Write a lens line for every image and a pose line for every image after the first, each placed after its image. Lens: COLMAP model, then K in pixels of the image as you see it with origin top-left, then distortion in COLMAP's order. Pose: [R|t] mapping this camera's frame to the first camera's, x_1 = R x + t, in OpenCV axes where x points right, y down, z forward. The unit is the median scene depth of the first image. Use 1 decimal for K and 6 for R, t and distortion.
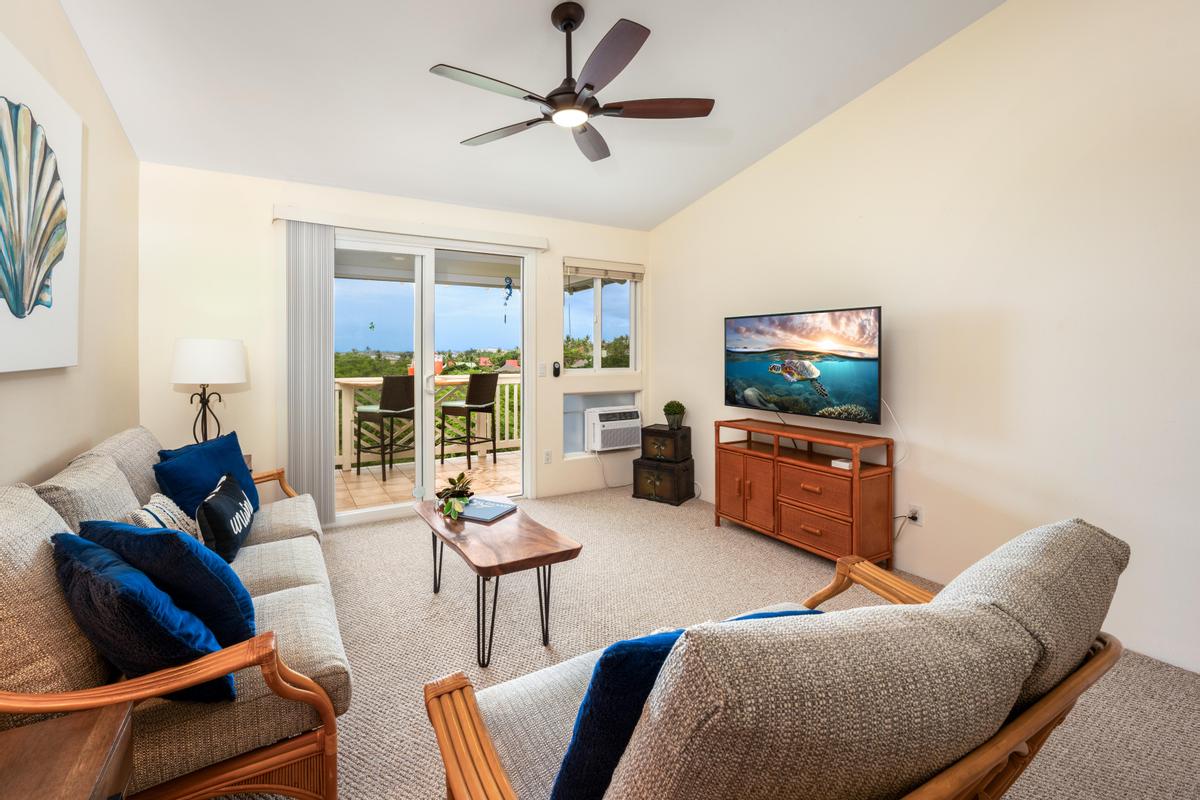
lens RADIAL K [[543.3, 0, 486.9], [0, 543.3, 349.2], [0, 0, 1]] dist [-0.000710, 0.000025]
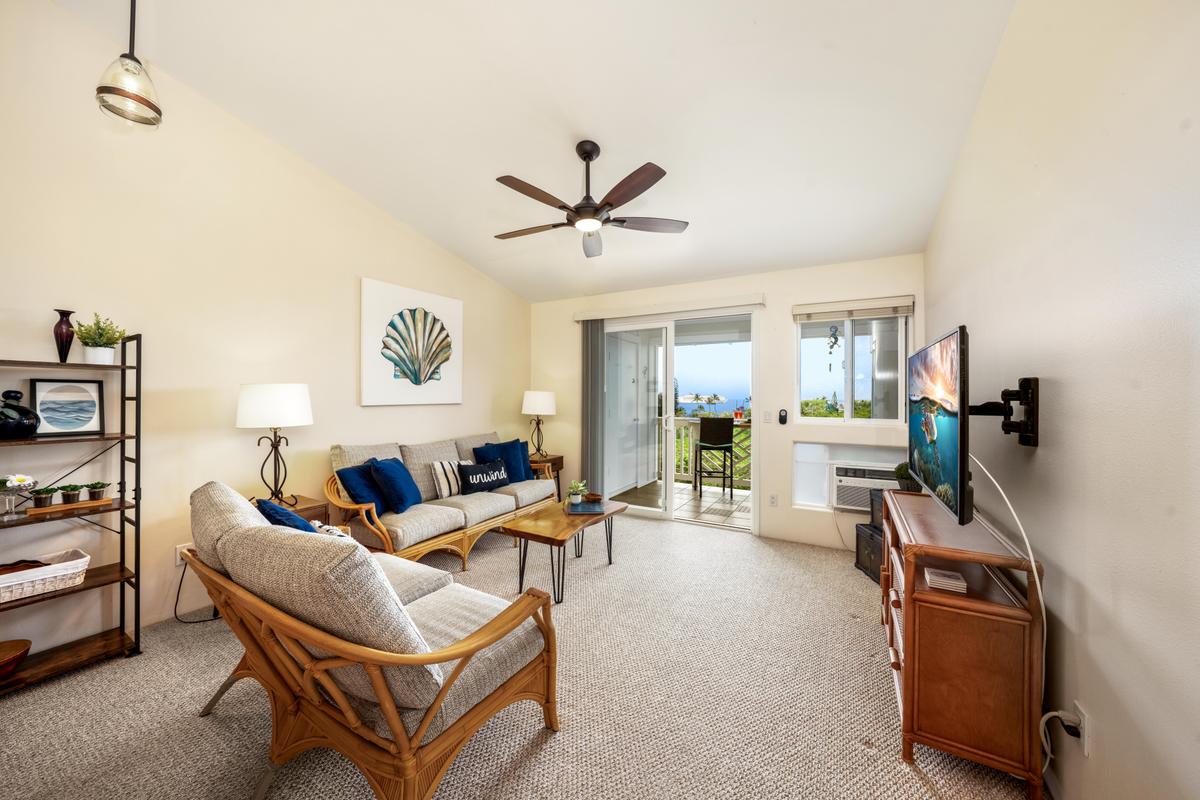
lens RADIAL K [[422.3, 0, 600.7], [0, 422.3, 394.4], [0, 0, 1]] dist [-0.000386, -0.000007]
pose [[0.527454, -0.002598, -0.849580, 0.780492], [-0.001597, 0.999991, -0.004050, -0.002007], [0.849582, 0.003493, 0.527445, 0.357350]]
